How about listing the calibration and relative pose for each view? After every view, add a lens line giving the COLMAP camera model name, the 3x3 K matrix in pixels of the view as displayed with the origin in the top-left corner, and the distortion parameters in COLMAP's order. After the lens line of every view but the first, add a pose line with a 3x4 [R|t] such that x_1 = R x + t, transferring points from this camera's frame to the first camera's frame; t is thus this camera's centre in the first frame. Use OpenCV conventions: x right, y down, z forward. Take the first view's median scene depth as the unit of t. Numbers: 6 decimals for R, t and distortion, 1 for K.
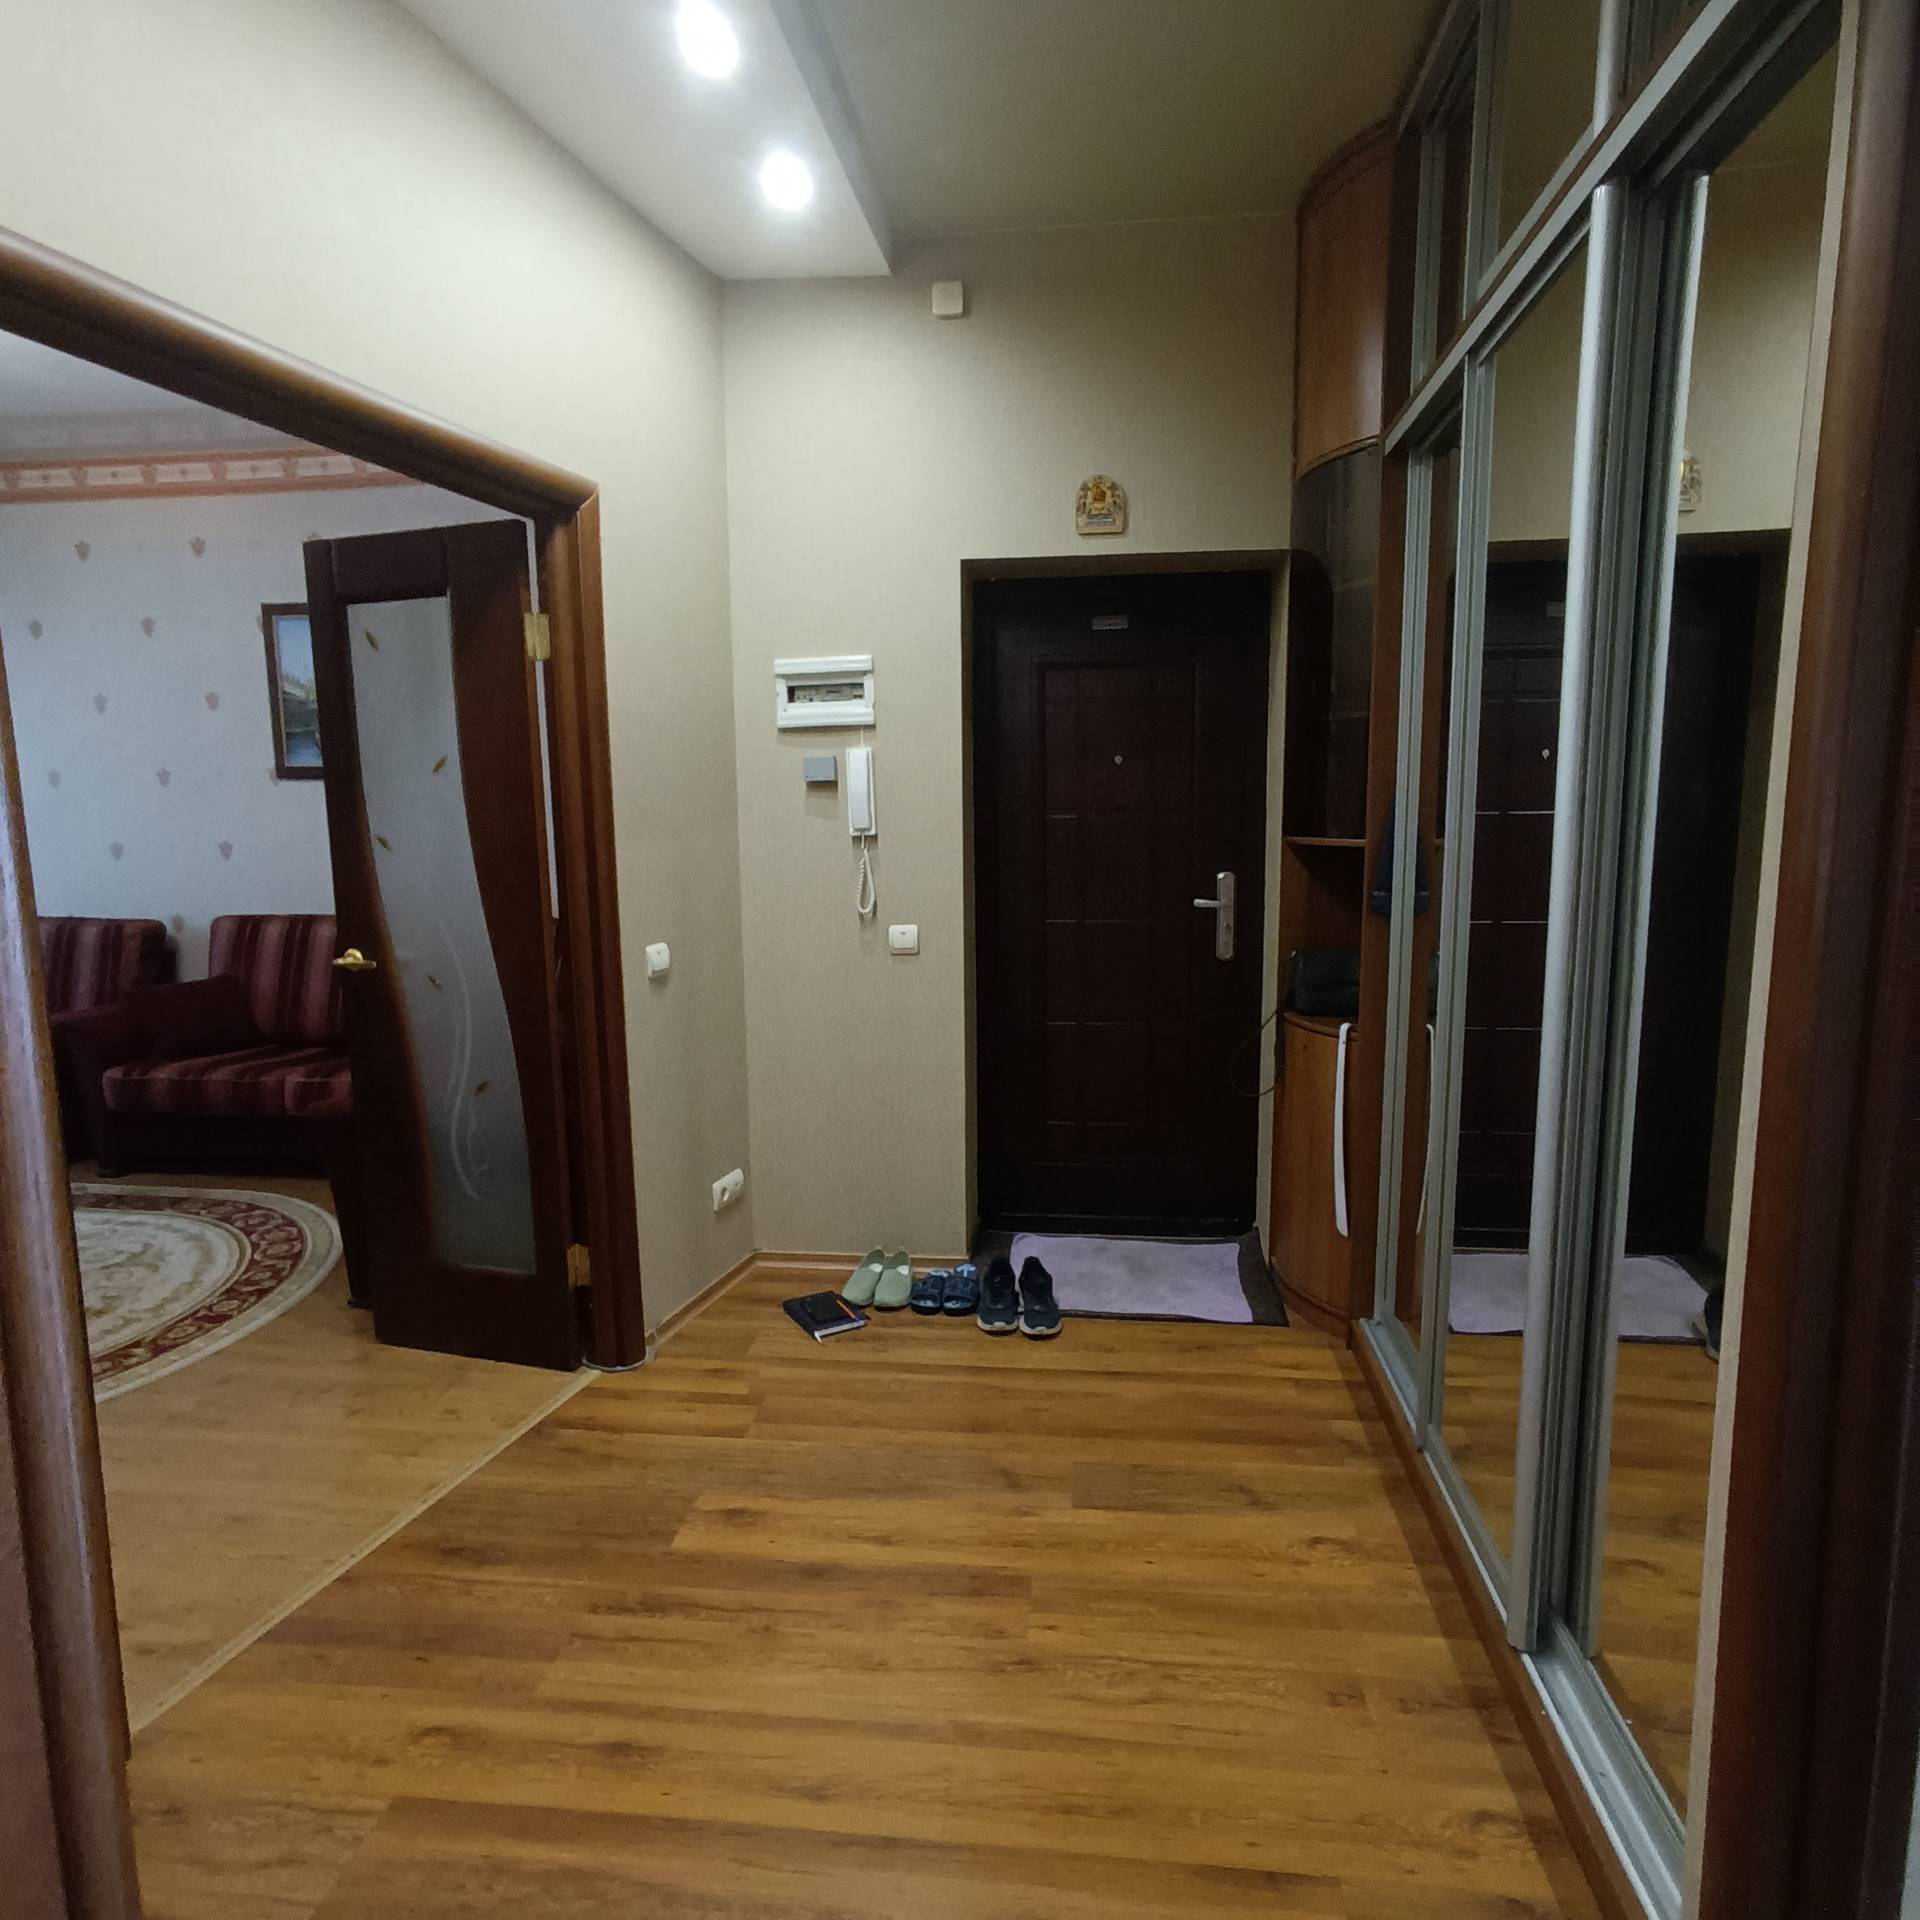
lens RADIAL K [[1167.8, 0, 958.6], [0, 1167.8, 968.8], [0, 0, 1]] dist [-0.034150, 0.036668]
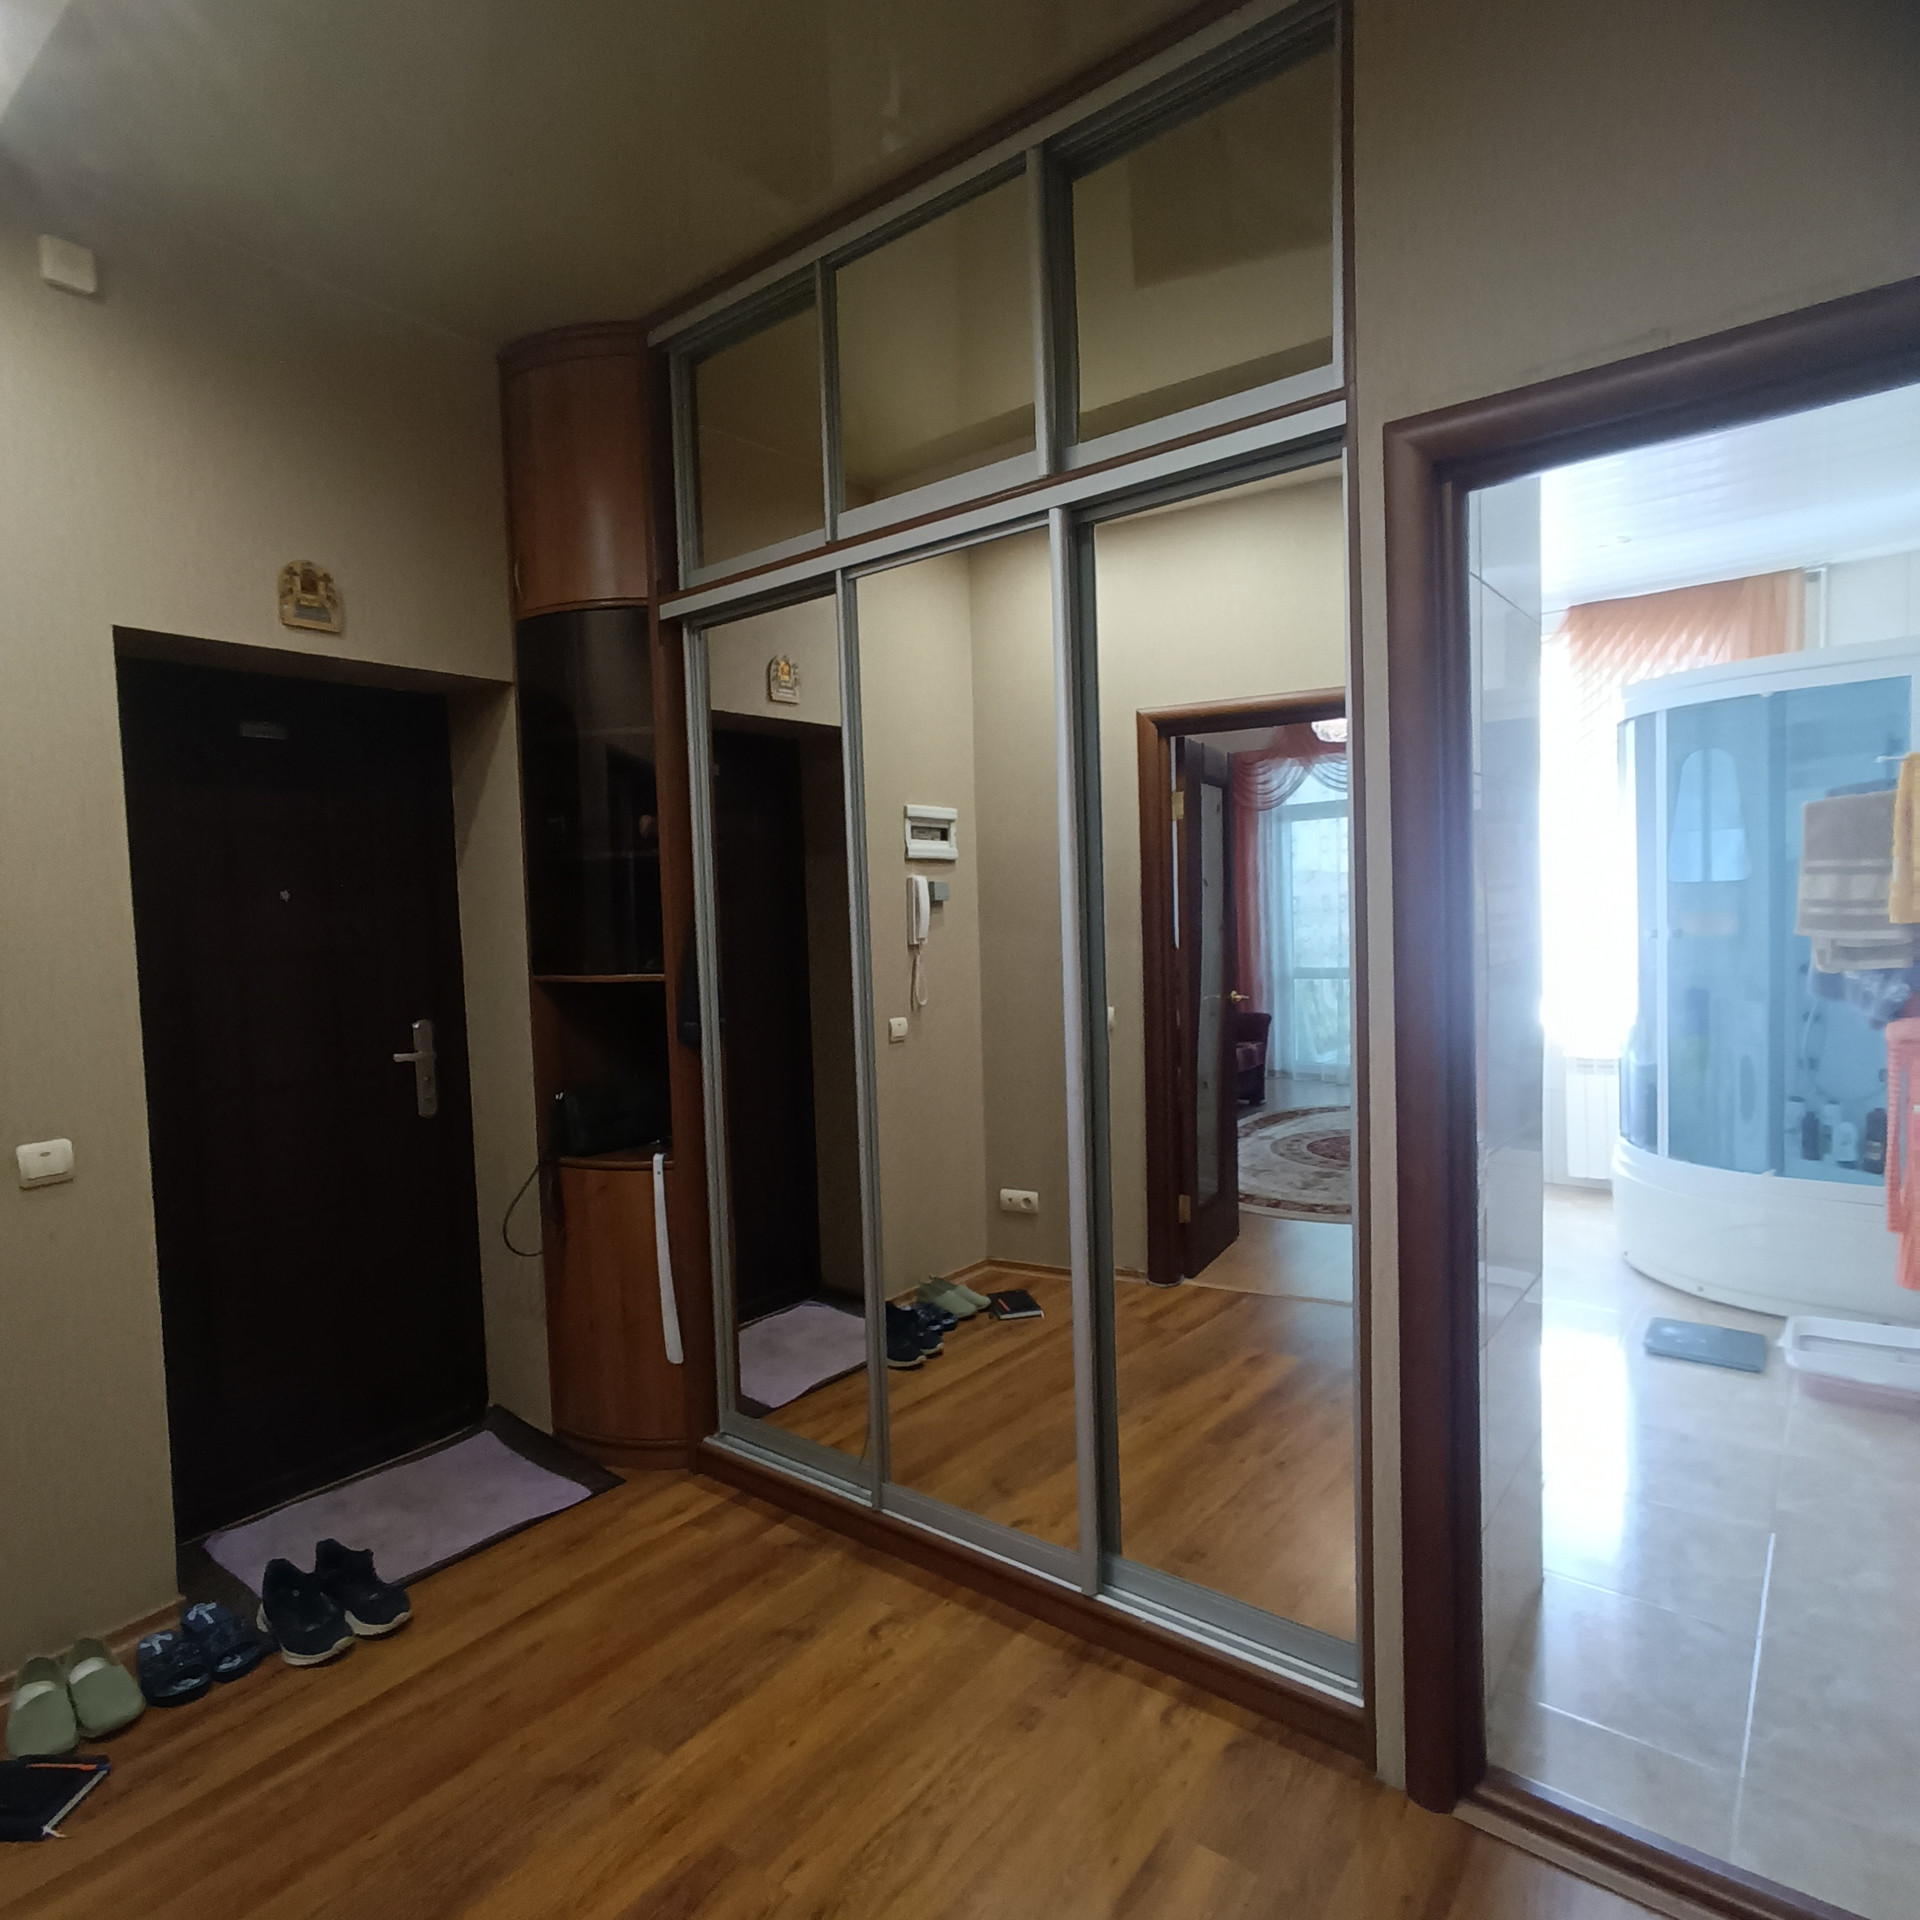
lens RADIAL K [[1167.2, 0, 961.7], [0, 1167.2, 969.6], [0, 0, 1]] dist [-0.037045, 0.036640]
pose [[0.515547, -0.053460, 0.855192, -0.408991], [0.144762, 0.989139, -0.025435, -0.050453], [-0.844544, 0.136913, 0.517687, 0.239335]]
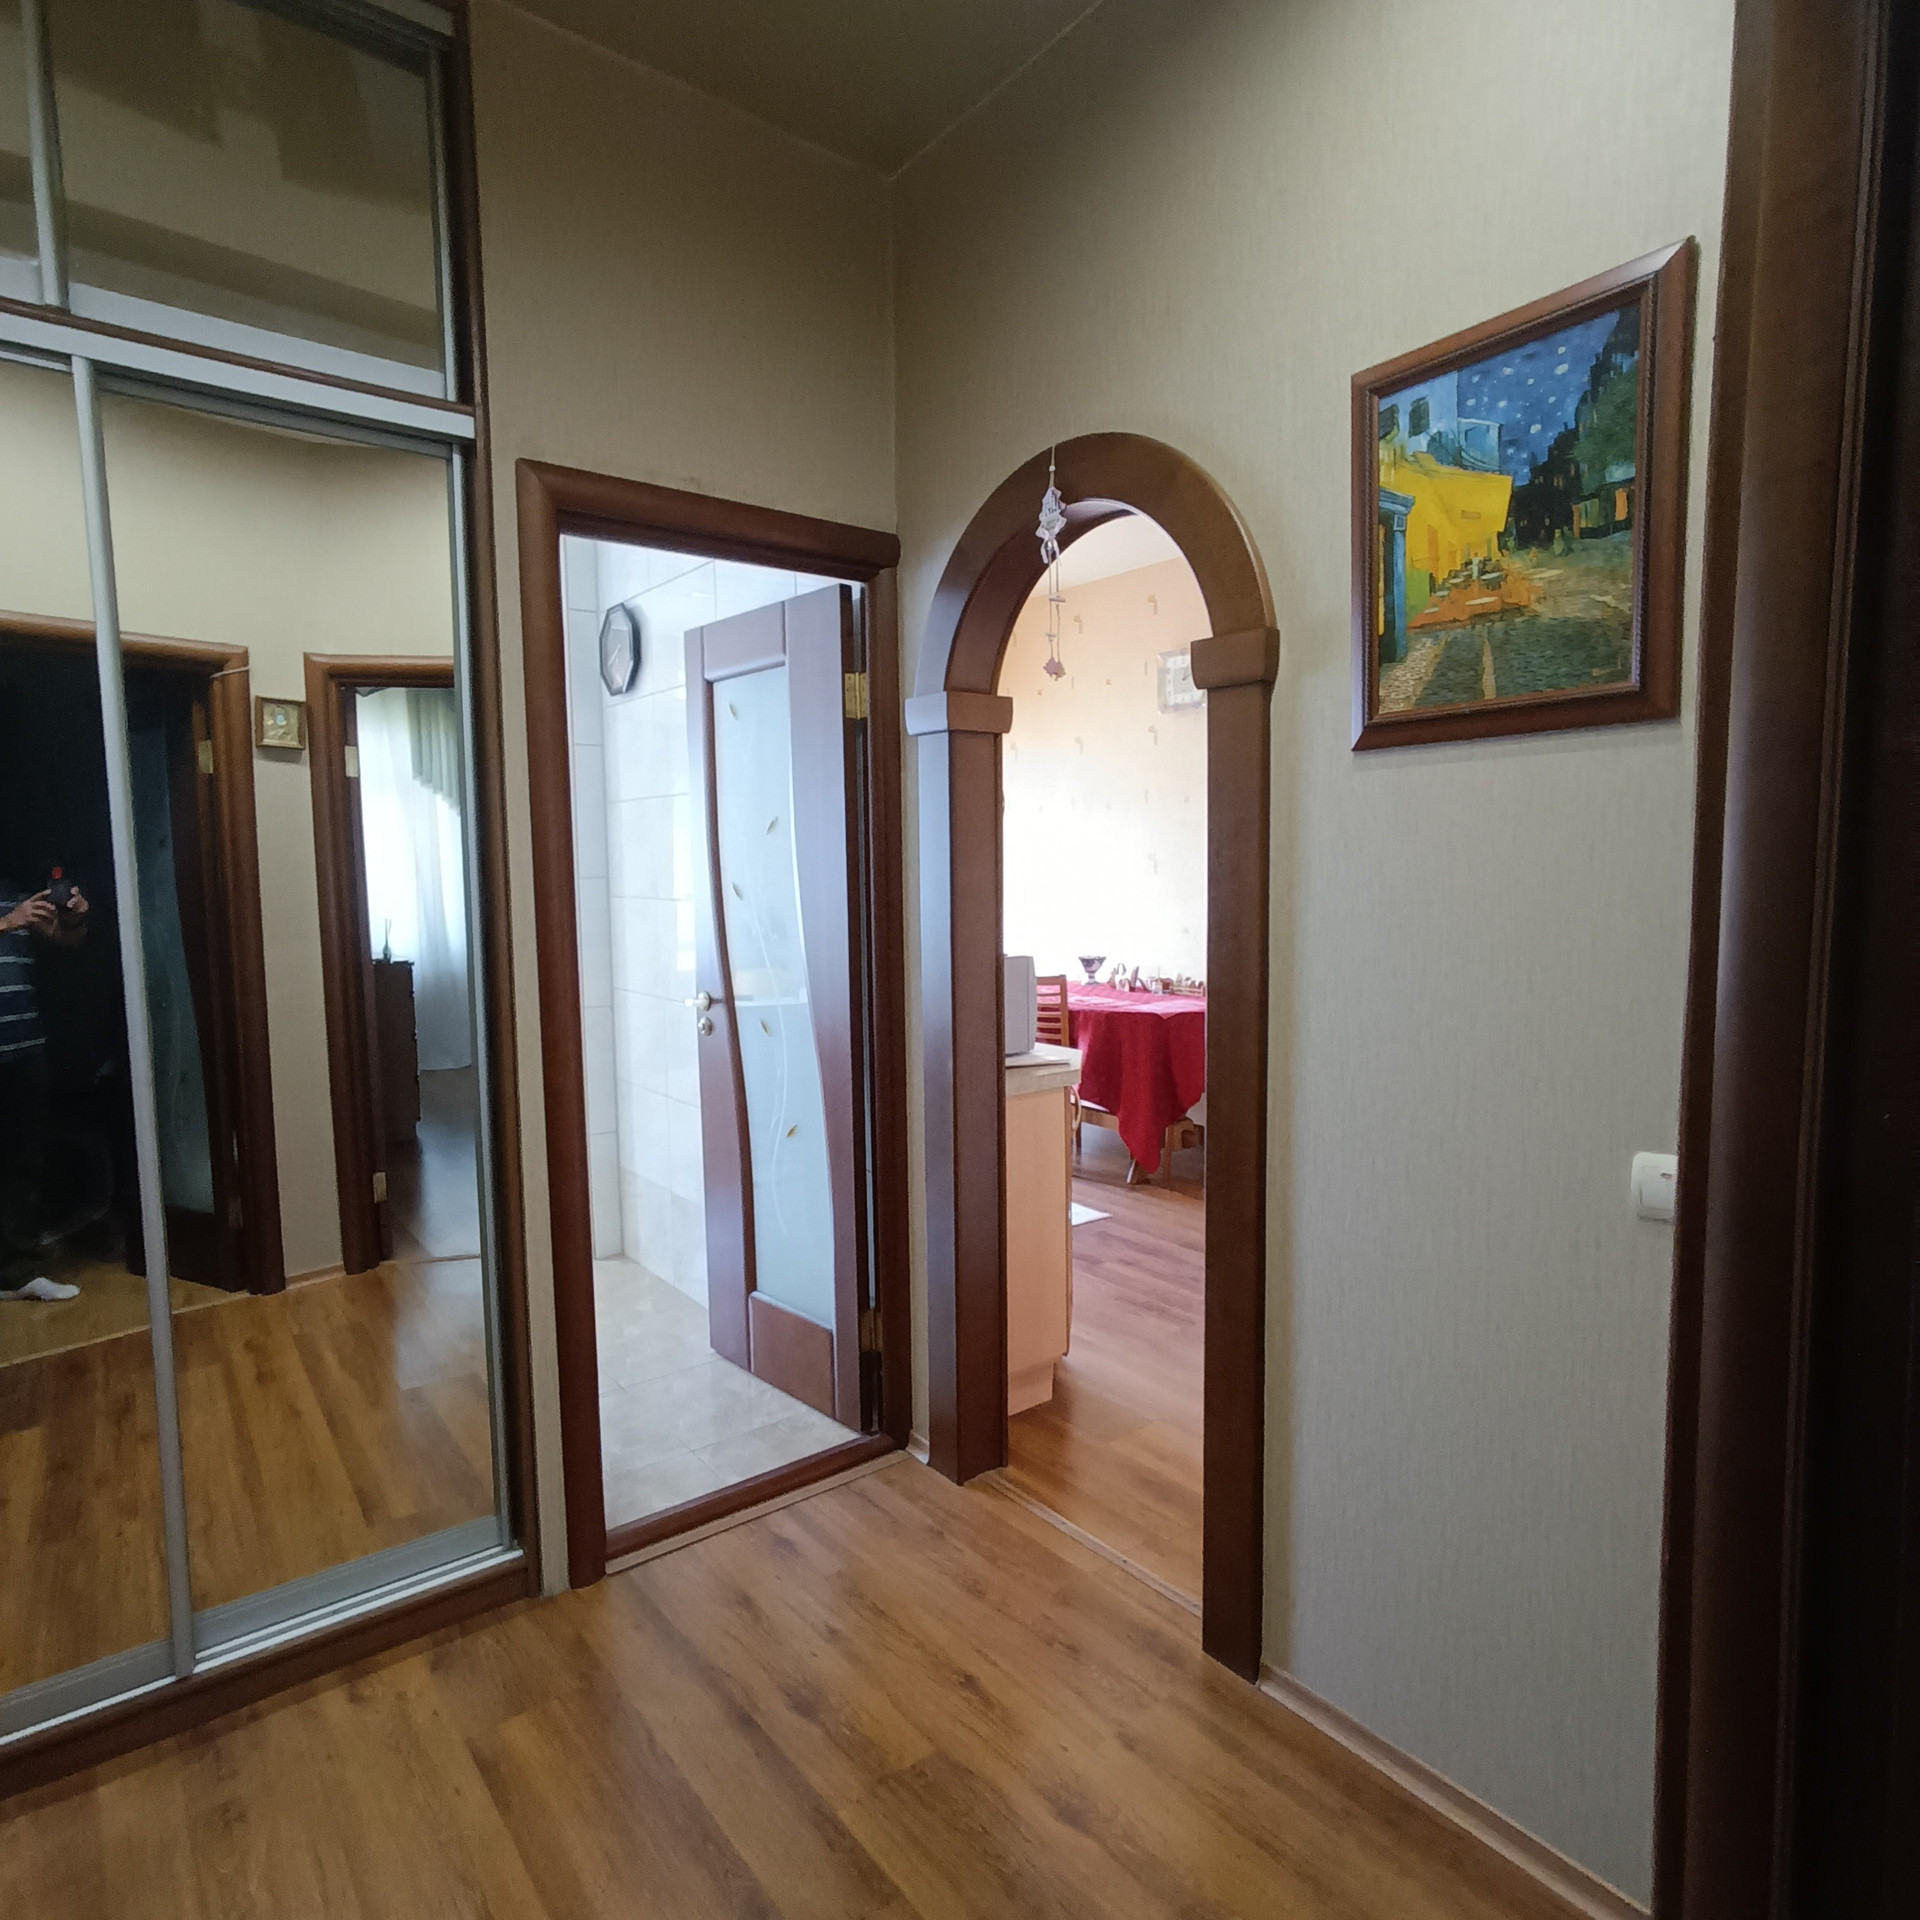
lens RADIAL K [[1167.8, 0, 958.6], [0, 1167.8, 968.8], [0, 0, 1]] dist [-0.034150, 0.036668]
pose [[-0.703148, -0.045520, 0.709585, -0.486034], [0.119676, 0.976136, 0.181209, -0.104393], [-0.700900, 0.212338, -0.680920, 0.704671]]
